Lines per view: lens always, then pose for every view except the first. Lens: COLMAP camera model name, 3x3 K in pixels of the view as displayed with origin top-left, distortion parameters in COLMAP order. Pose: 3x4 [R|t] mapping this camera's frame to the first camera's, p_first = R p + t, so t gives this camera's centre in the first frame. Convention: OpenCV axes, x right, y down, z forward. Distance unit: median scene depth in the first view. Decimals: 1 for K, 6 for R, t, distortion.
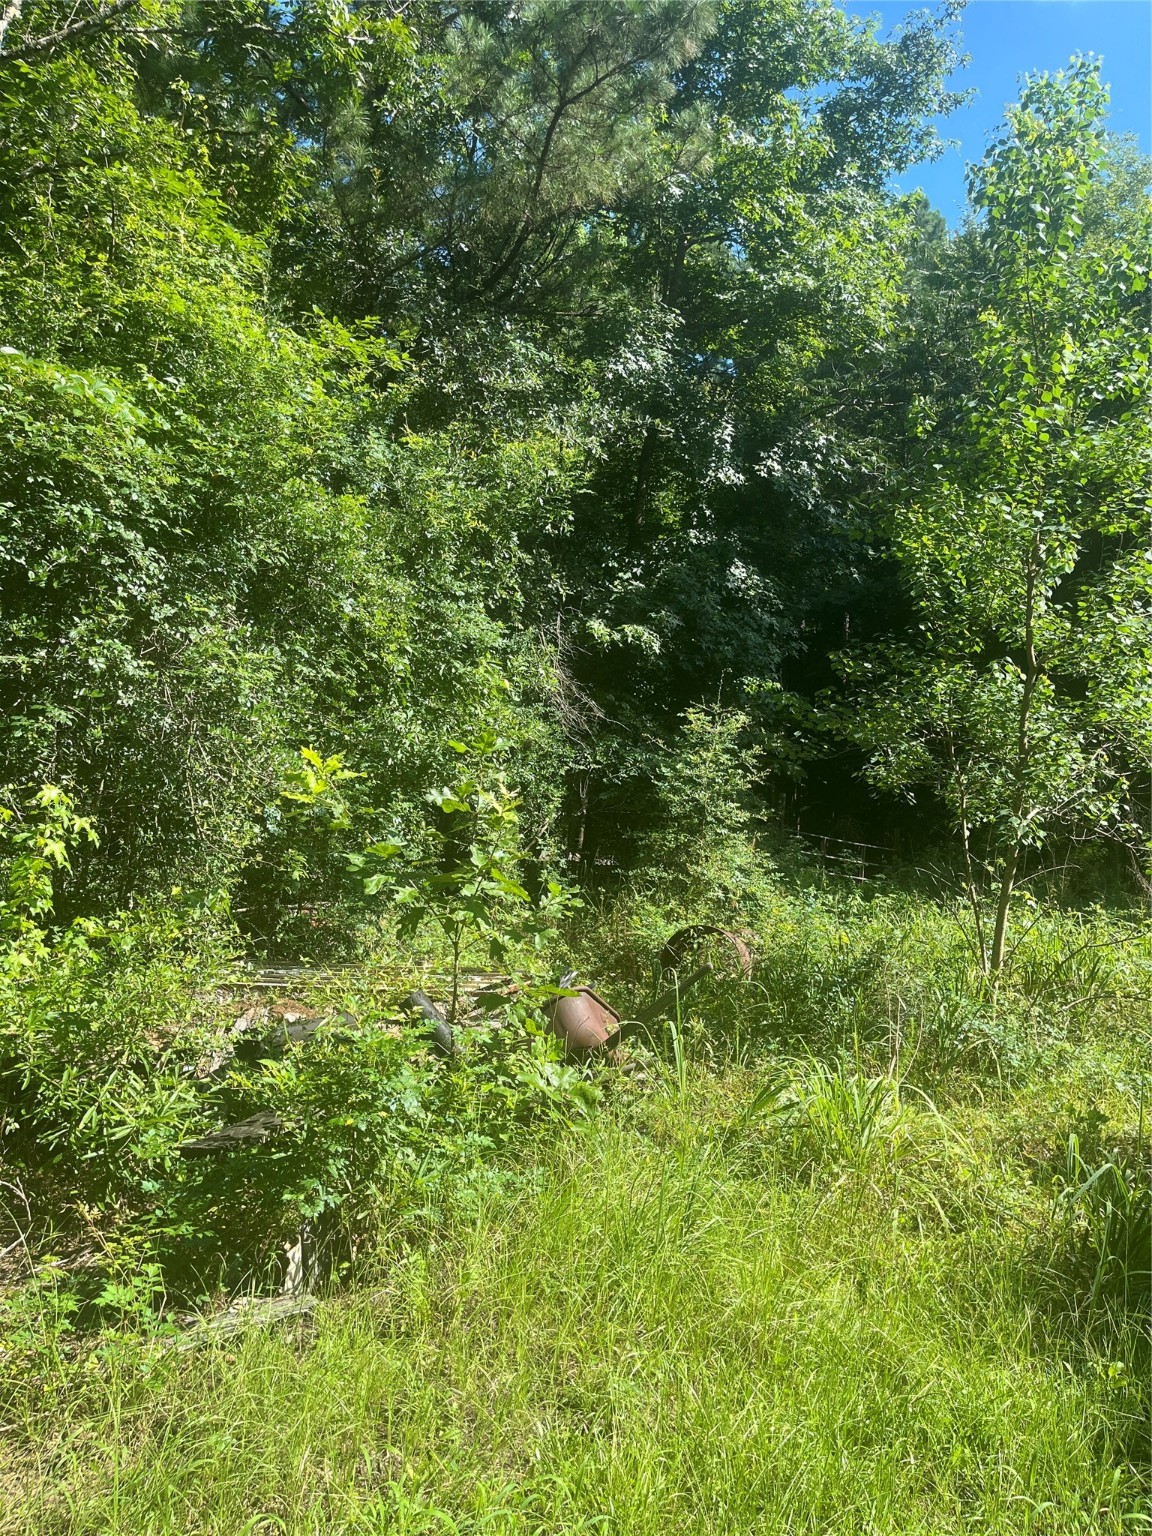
lens RADIAL K [[1162.0, 0, 571.6], [0, 1162.0, 770.1], [0, 0, 1]] dist [0.094565, -0.115837]
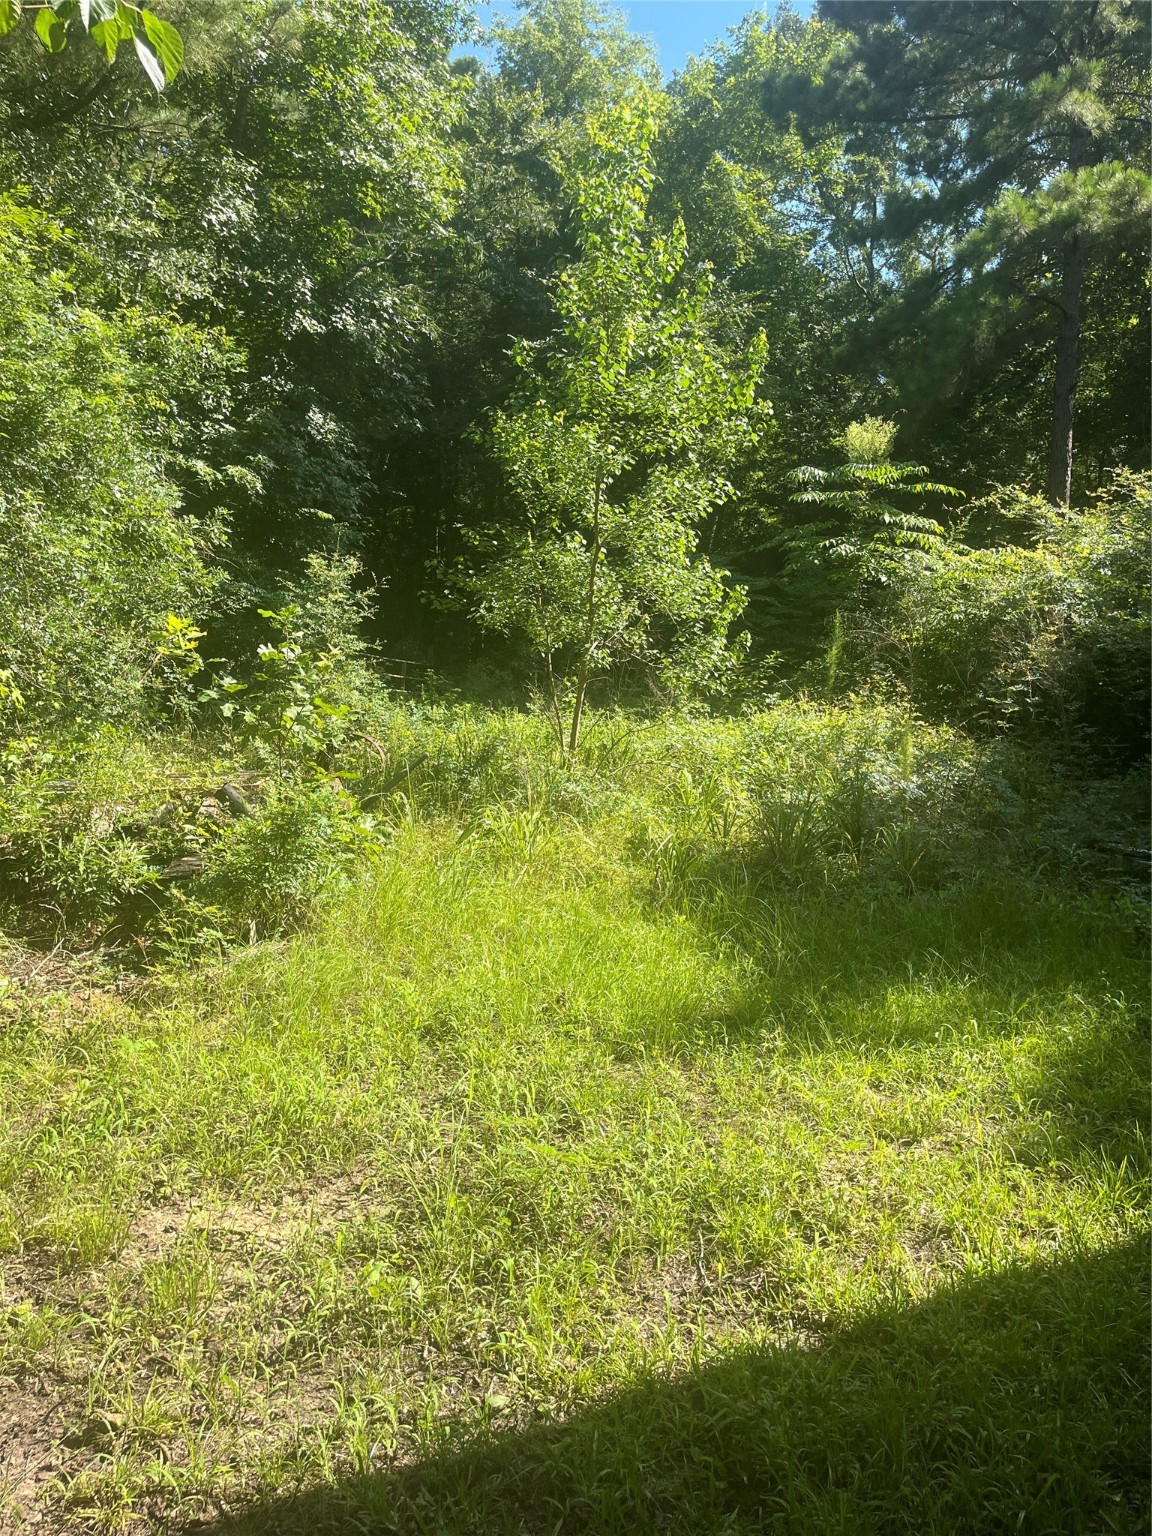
lens RADIAL K [[1162.0, 0, 571.6], [0, 1162.0, 770.1], [0, 0, 1]] dist [0.094565, -0.115837]
pose [[0.914640, -0.063594, 0.399236, -0.143721], [0.000269, 0.987645, 0.156705, -0.022941], [-0.404269, -0.143221, 0.903357, -0.203953]]
